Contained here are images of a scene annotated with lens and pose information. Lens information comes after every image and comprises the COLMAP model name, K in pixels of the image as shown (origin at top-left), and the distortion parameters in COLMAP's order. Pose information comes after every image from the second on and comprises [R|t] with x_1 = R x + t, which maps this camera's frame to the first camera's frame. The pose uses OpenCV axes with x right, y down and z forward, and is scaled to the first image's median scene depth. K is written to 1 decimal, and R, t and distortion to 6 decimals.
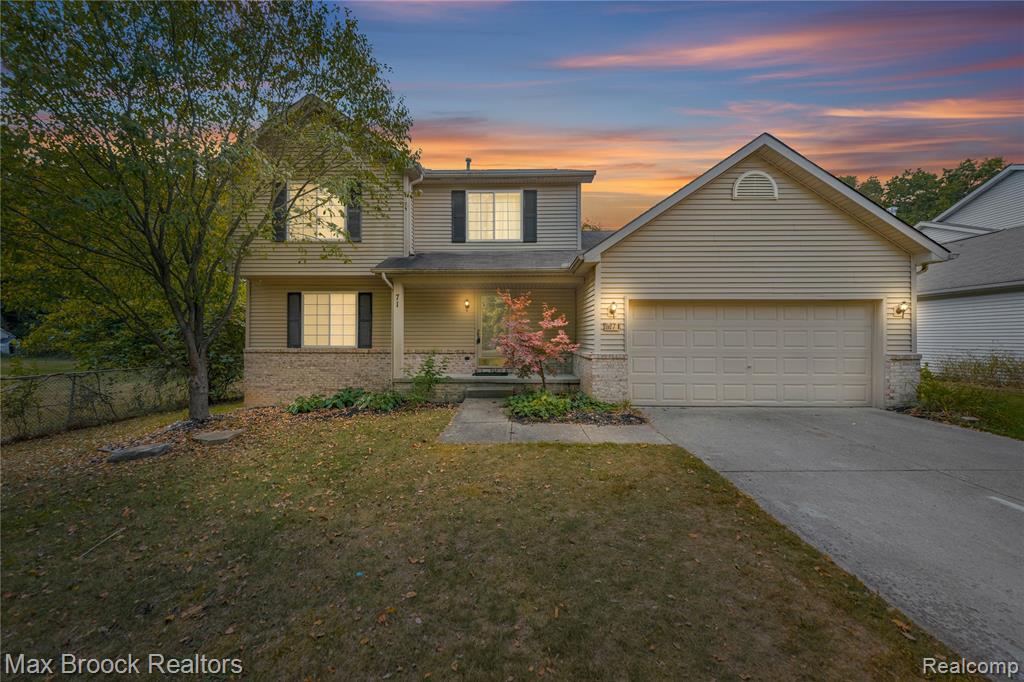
lens RADIAL K [[356.4, 0, 518.0], [0, 356.4, 339.0], [0, 0, 1]] dist [0.001353, 0.000052]
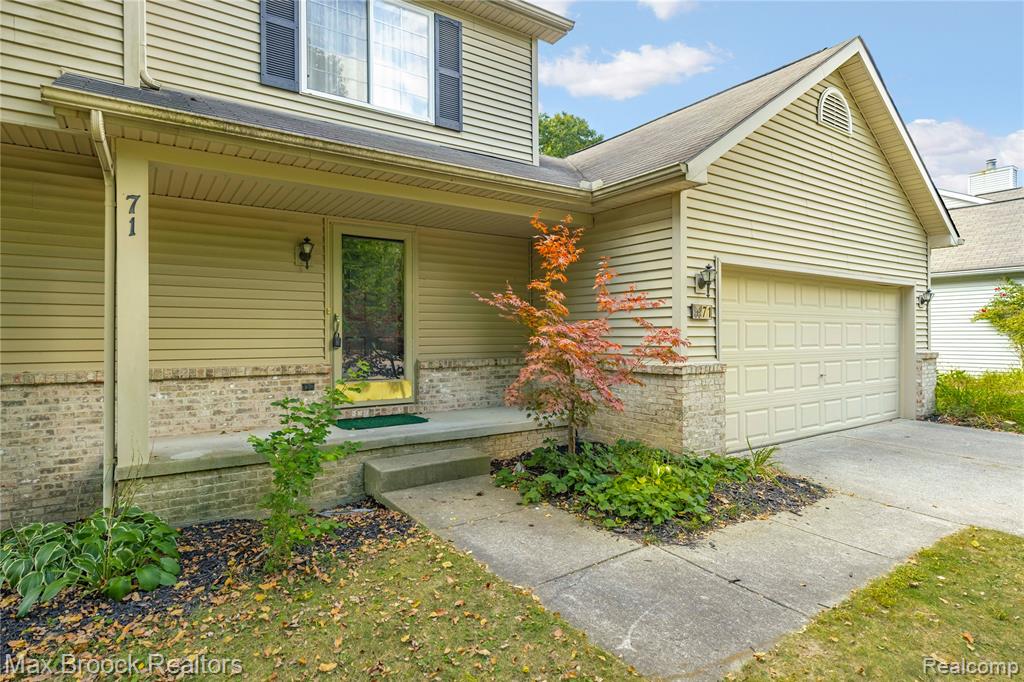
lens RADIAL K [[526.9, 0, 510.5], [0, 526.9, 336.4], [0, 0, 1]] dist [0.004595, -0.001408]
pose [[0.809110, -0.004328, 0.587642, -0.338660], [0.005564, 0.999984, -0.000297, -0.000141], [-0.587631, 0.003510, 0.809121, 0.431432]]
